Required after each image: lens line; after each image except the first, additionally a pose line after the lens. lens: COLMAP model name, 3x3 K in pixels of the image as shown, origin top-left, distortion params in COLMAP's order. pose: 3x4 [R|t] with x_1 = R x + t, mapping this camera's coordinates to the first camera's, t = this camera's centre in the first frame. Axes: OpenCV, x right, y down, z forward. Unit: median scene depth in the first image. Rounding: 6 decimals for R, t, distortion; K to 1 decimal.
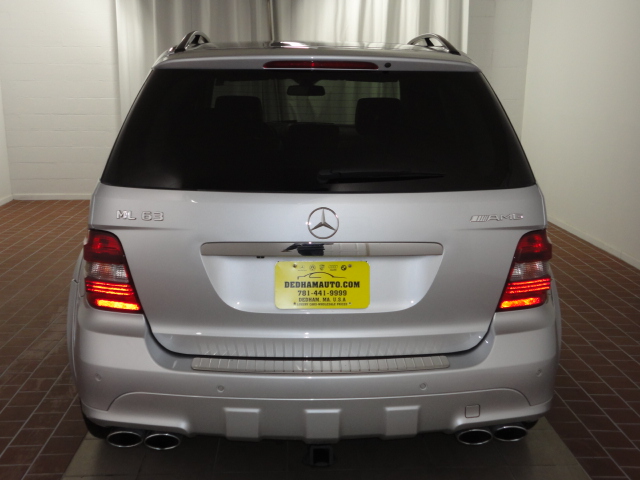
lens RADIAL K [[689.8, 0, 320.0], [0, 689.8, 240.0], [0, 0, 1]] dist [0.005387, 0.001191]
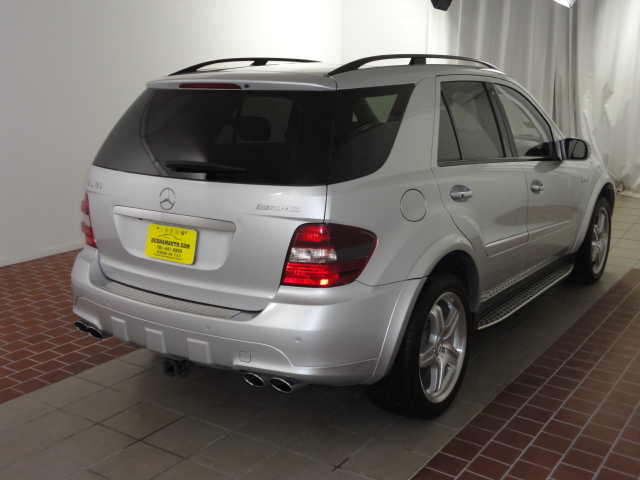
lens RADIAL K [[720.9, 0, 320.0], [0, 720.9, 240.0], [0, 0, 1]] dist [0.007590, 0.004005]
pose [[0.799456, 0.118252, -0.588971, 1.108665], [-0.125985, 0.991634, 0.028089, -0.021477], [0.587366, 0.051746, 0.807666, -0.005712]]
